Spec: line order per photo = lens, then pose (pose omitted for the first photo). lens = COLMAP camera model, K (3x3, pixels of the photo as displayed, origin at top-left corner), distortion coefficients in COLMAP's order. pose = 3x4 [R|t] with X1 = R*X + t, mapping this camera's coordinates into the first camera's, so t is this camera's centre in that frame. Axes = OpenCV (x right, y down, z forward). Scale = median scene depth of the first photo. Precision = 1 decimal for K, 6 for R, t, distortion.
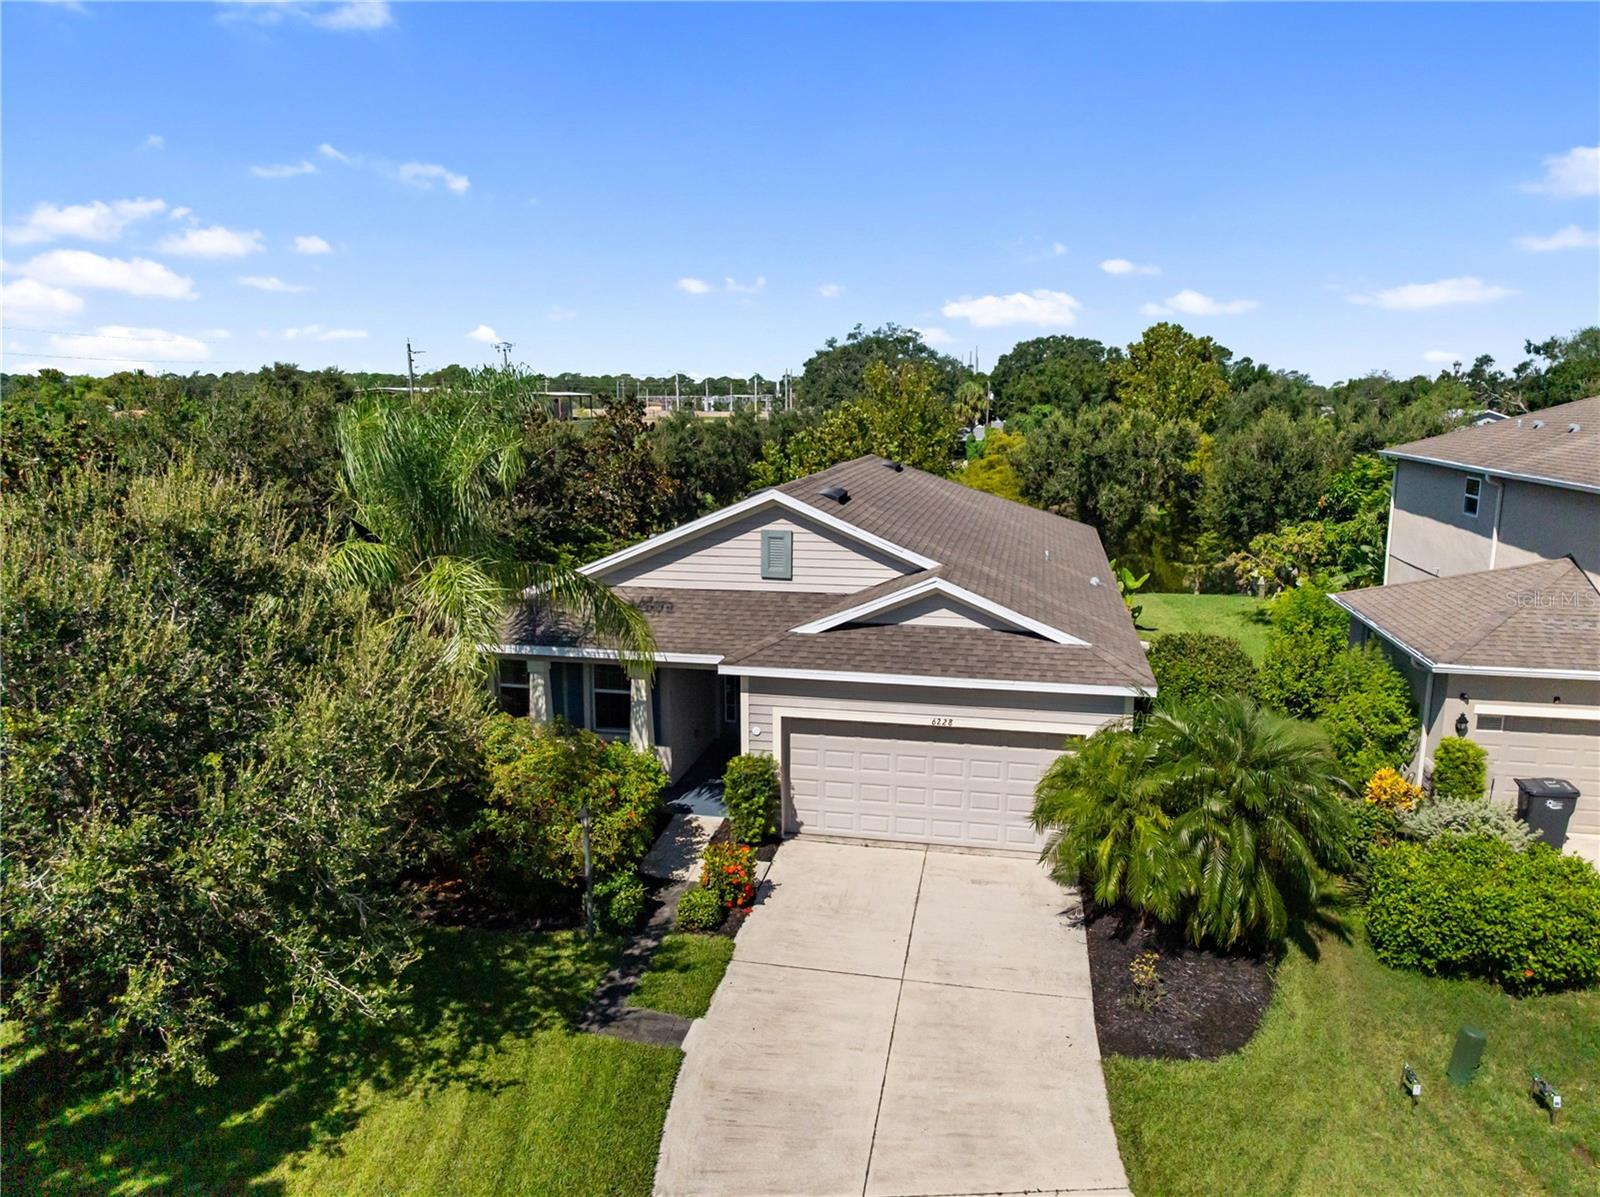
lens RADIAL K [[1116.3, 0, 800.0], [0, 1116.3, 598.5], [0, 0, 1]] dist [-0.051439, 0.022841]
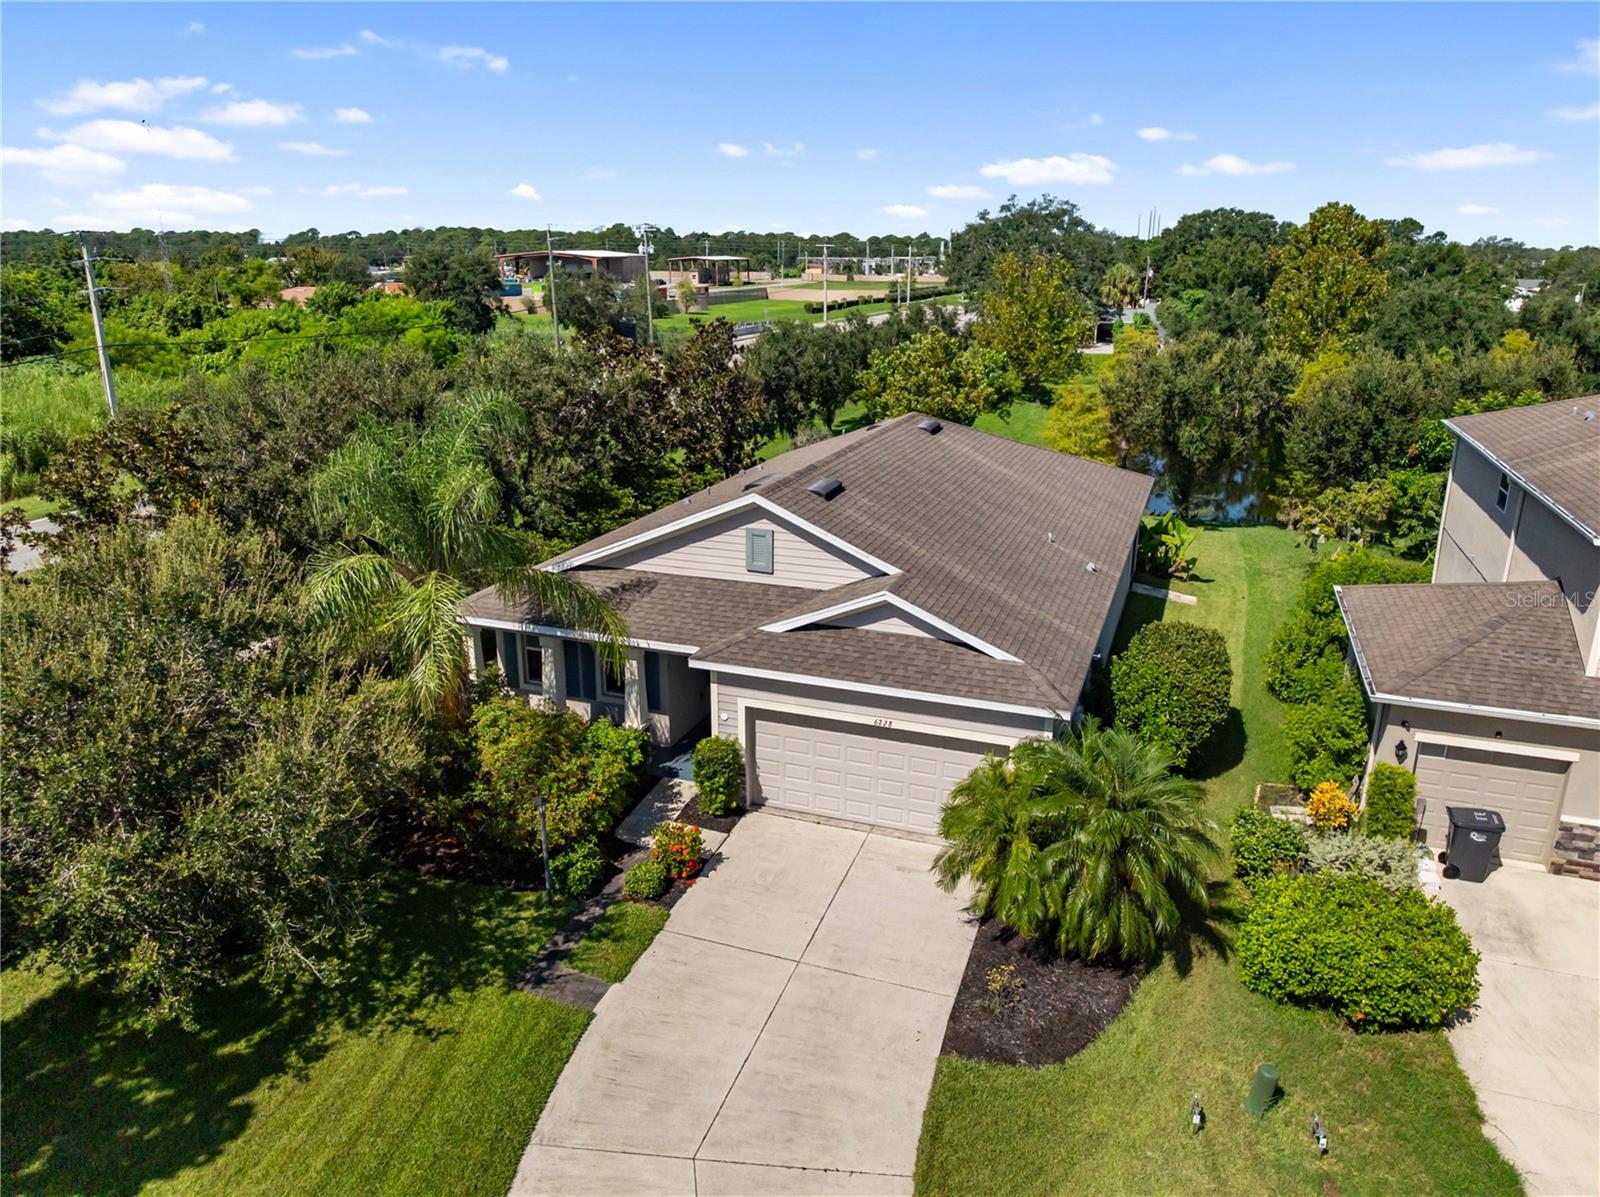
lens RADIAL K [[1114.6, 0, 800.0], [0, 1114.6, 598.5], [0, 0, 1]] dist [-0.032962, -0.004038]
pose [[0.989356, 0.045242, -0.138306, 0.197300], [-0.028089, 0.991941, 0.123548, -0.148612], [0.142781, -0.118348, 0.982653, -0.082560]]
